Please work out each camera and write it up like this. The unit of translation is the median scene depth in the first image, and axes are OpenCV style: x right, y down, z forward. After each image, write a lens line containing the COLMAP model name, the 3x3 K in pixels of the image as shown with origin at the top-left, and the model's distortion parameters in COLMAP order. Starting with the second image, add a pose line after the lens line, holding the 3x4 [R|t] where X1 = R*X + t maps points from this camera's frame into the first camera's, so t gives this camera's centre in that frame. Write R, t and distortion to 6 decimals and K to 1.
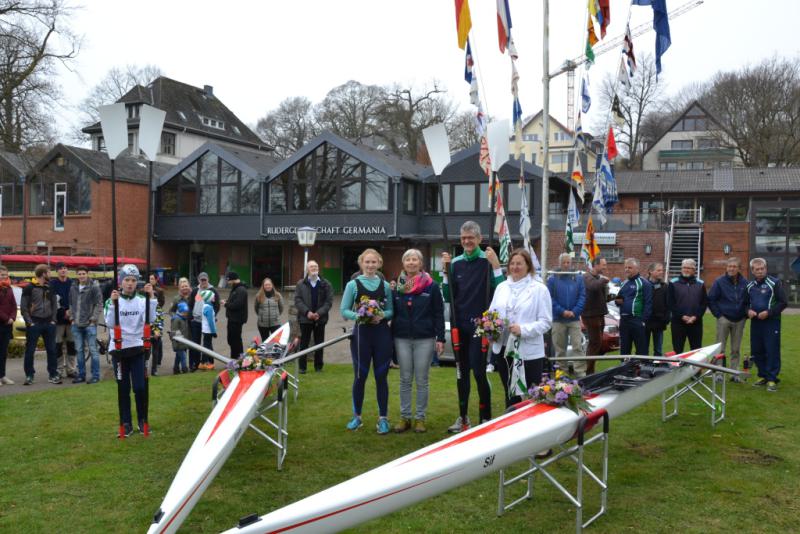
lens RADIAL K [[703.8, 0, 386.5], [0, 703.8, 267.6], [0, 0, 1]] dist [-0.149639, 0.166630]
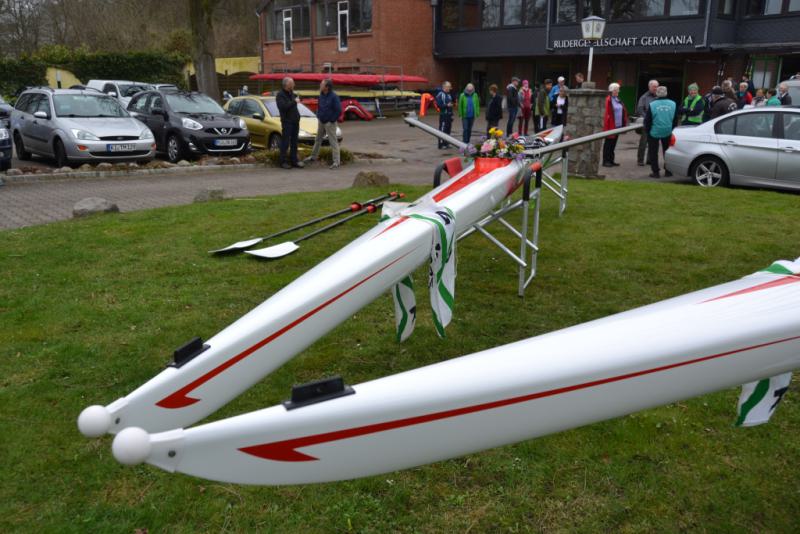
lens RADIAL K [[703.8, 0, 386.5], [0, 703.8, 267.6], [0, 0, 1]] dist [-0.149639, 0.166630]
pose [[0.919072, 0.086741, -0.384425, -0.003810], [0.007241, 0.971595, 0.236540, 0.073689], [0.394023, -0.220181, 0.892338, 0.246607]]
